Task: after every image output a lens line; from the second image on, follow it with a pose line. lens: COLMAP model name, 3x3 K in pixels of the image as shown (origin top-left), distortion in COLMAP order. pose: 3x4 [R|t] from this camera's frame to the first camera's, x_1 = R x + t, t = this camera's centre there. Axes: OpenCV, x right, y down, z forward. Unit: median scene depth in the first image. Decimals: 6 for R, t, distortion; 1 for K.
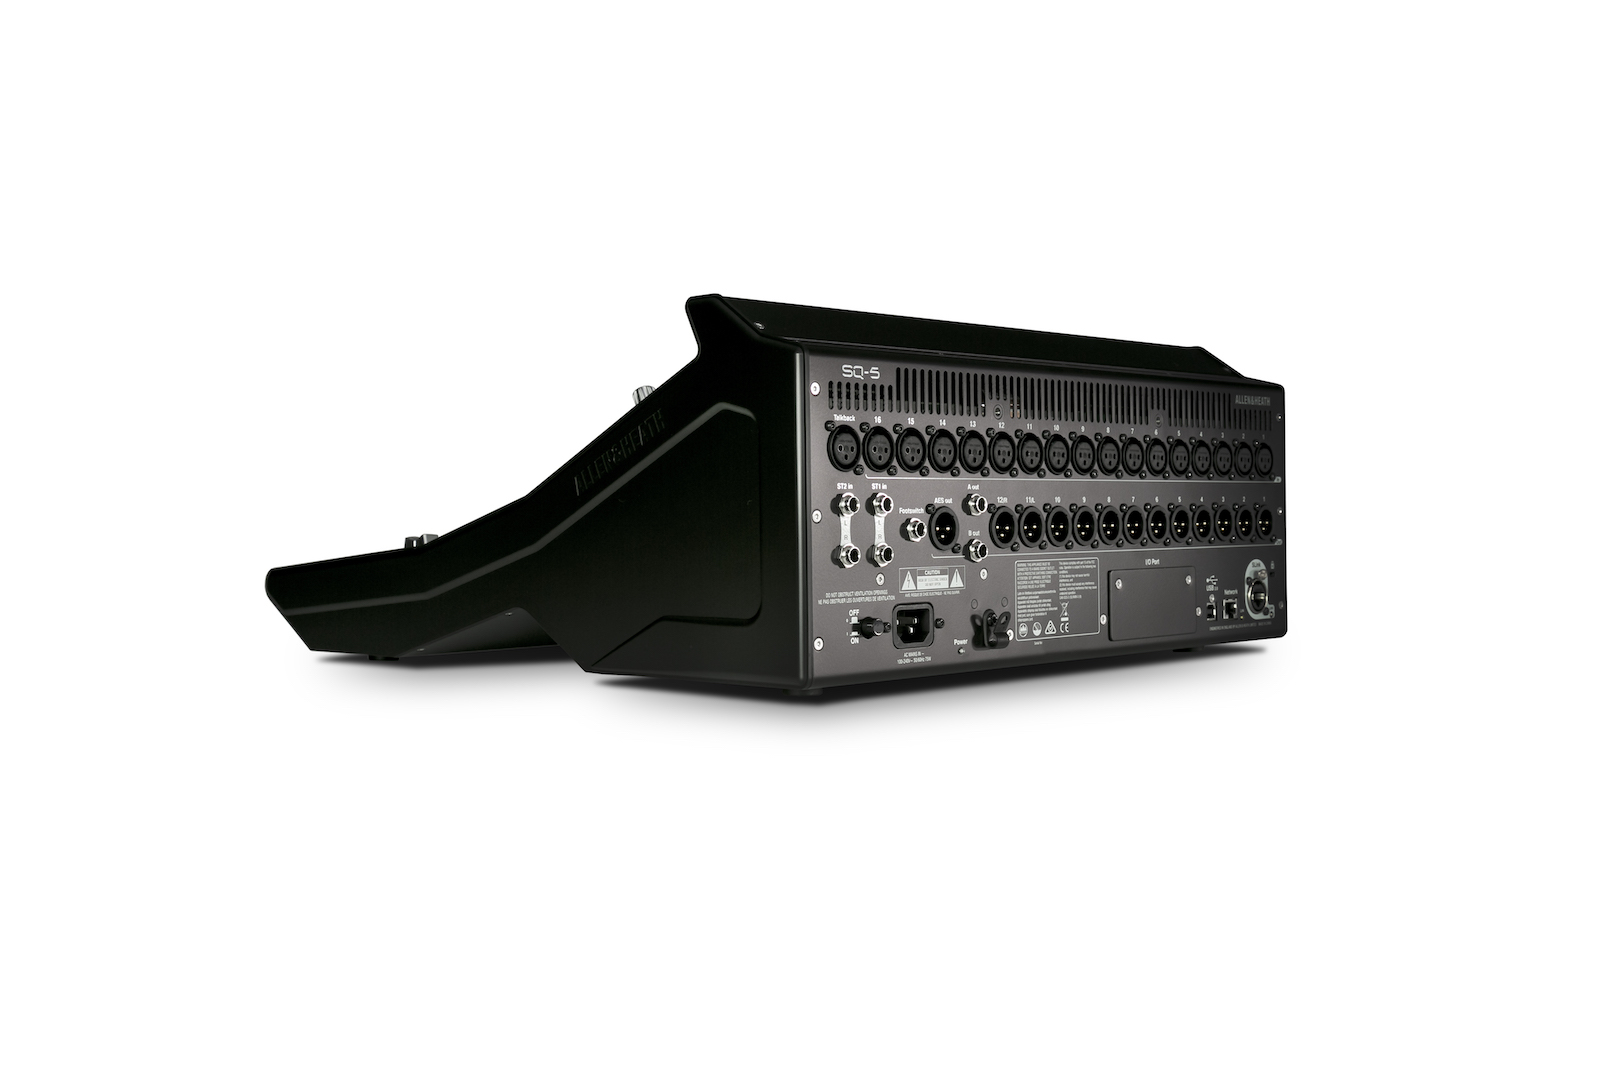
lens RADIAL K [[1783.9, 0, 800.0], [0, 1783.9, 533.5], [0, 0, 1]] dist [-0.001477, 0.000452]
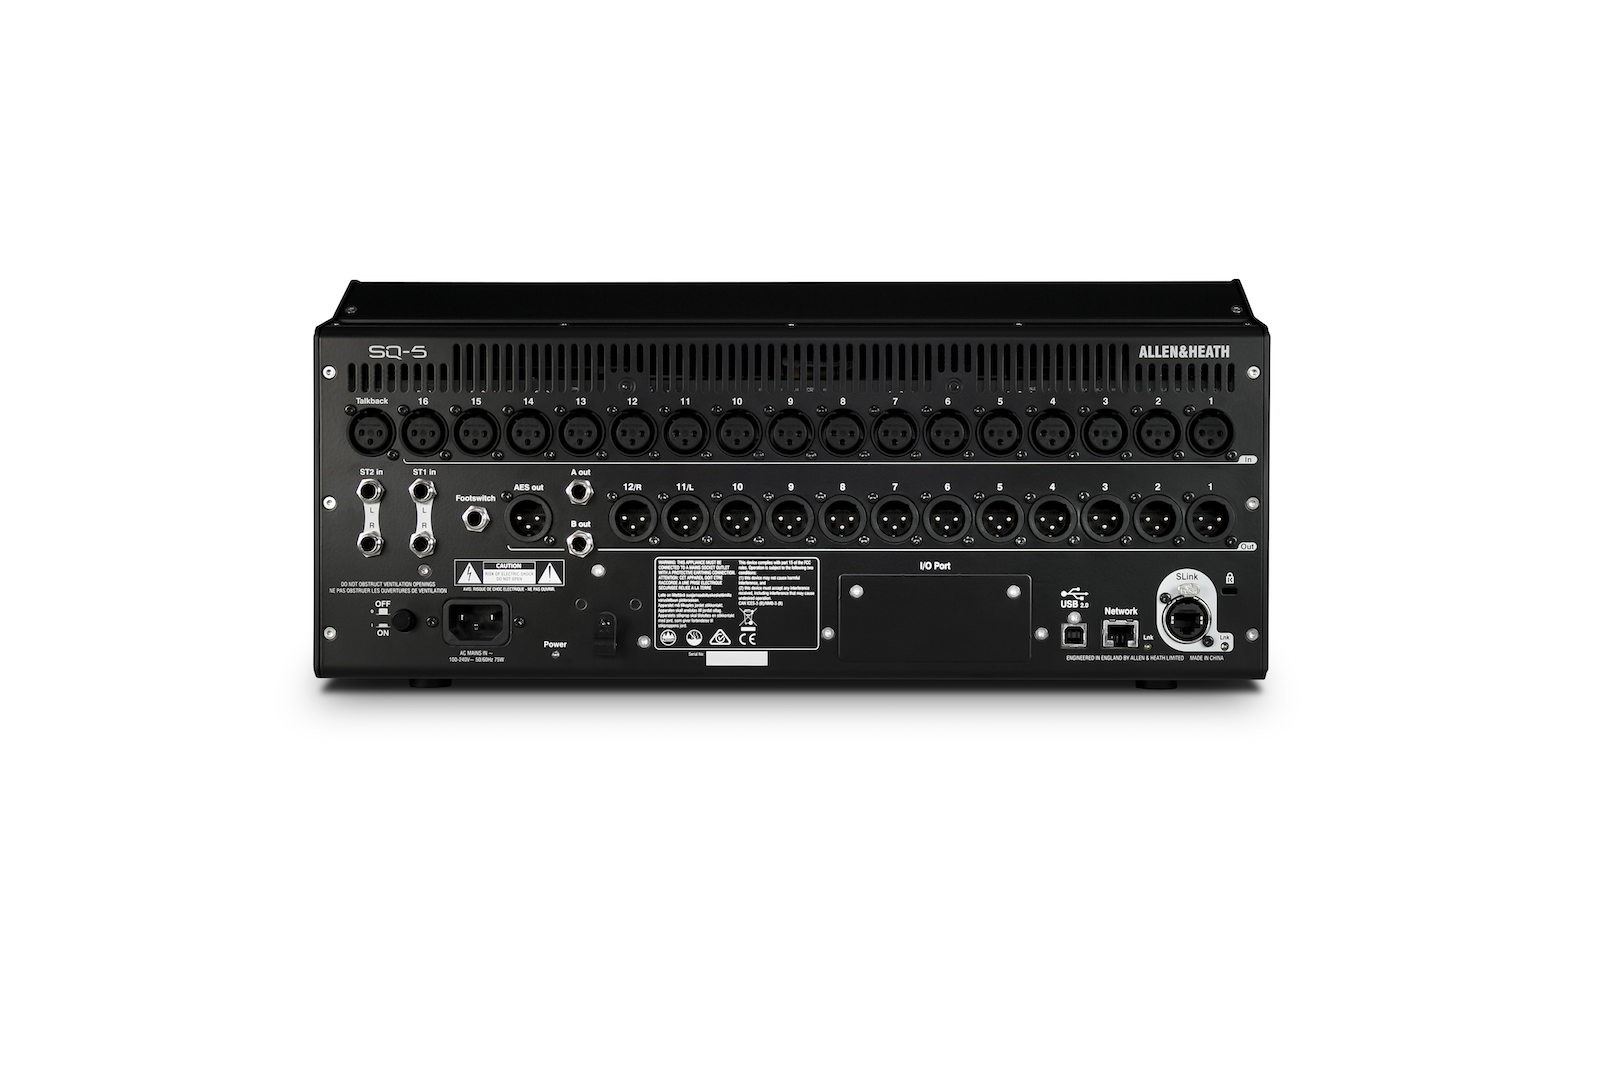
lens RADIAL K [[1783.9, 0, 800.0], [0, 1783.9, 533.5], [0, 0, 1]] dist [-0.001477, 0.000452]
pose [[0.696630, 0.024962, -0.716996, 0.774725], [-0.015324, 0.999684, 0.019915, -0.014161], [0.717267, -0.002886, 0.696793, 0.437483]]
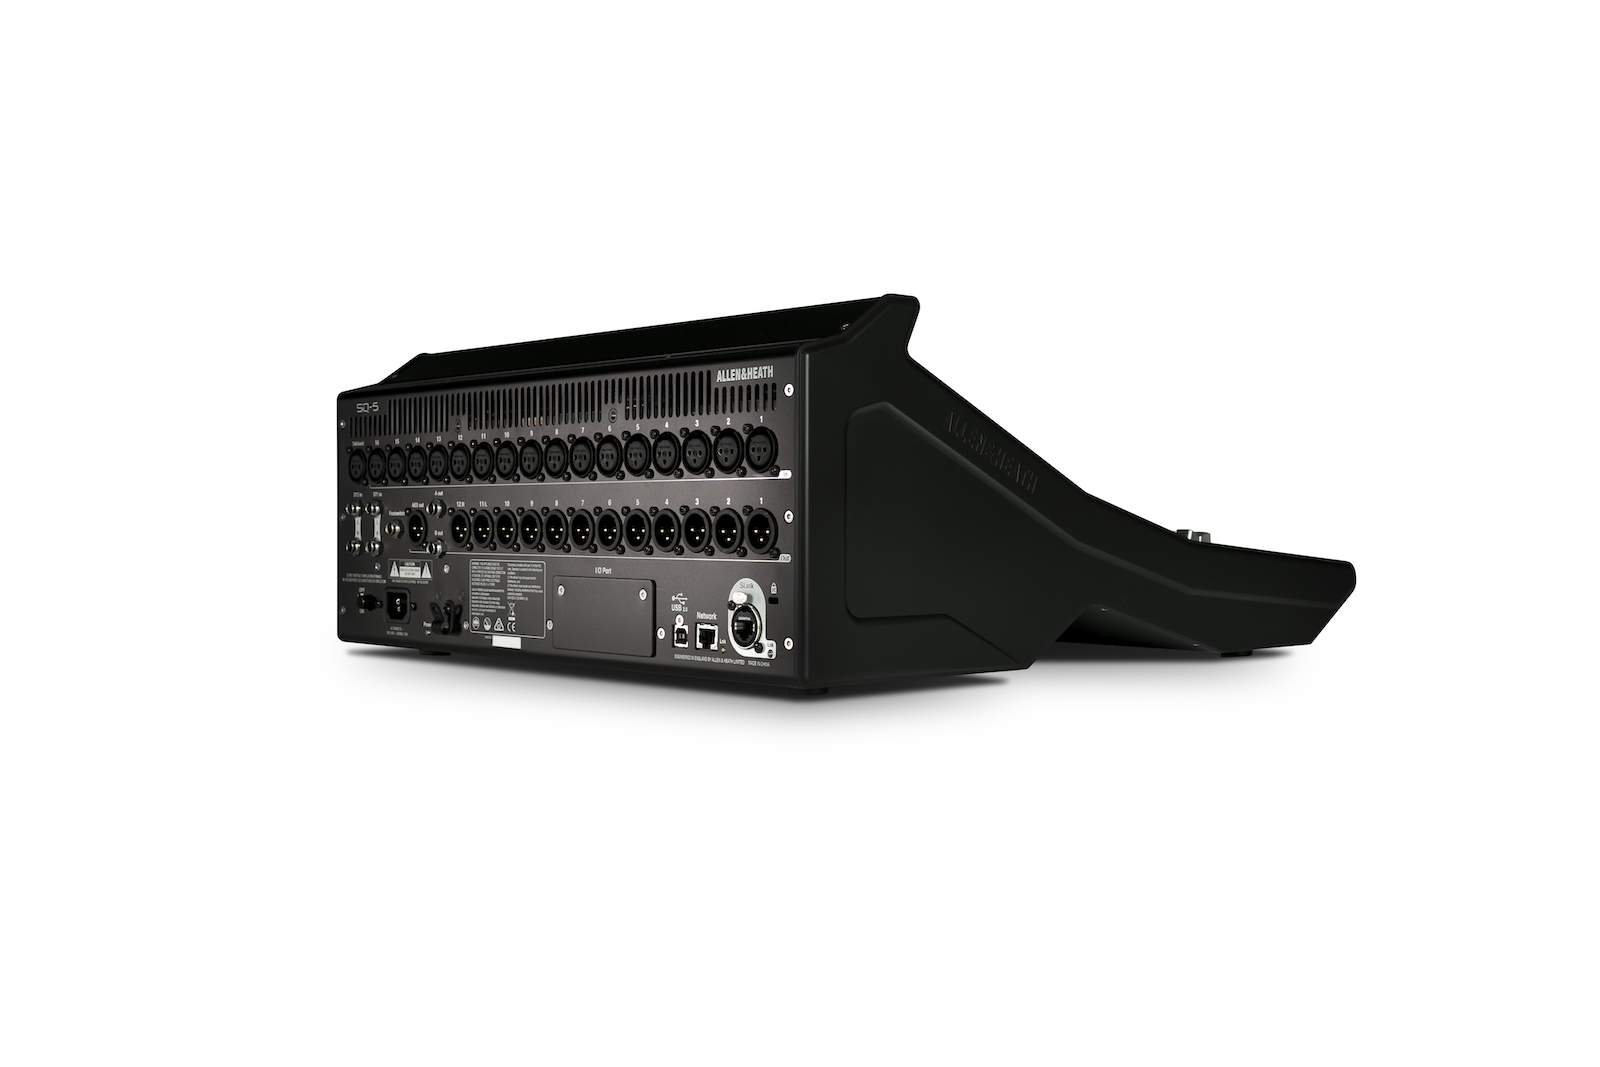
lens RADIAL K [[1783.9, 0, 800.0], [0, 1783.9, 533.5], [0, 0, 1]] dist [-0.001477, 0.000452]
pose [[-0.033759, 0.021923, -0.999190, 1.191581], [-0.007557, 0.999725, 0.022190, -0.026097], [0.999401, 0.008300, -0.033584, 1.215471]]
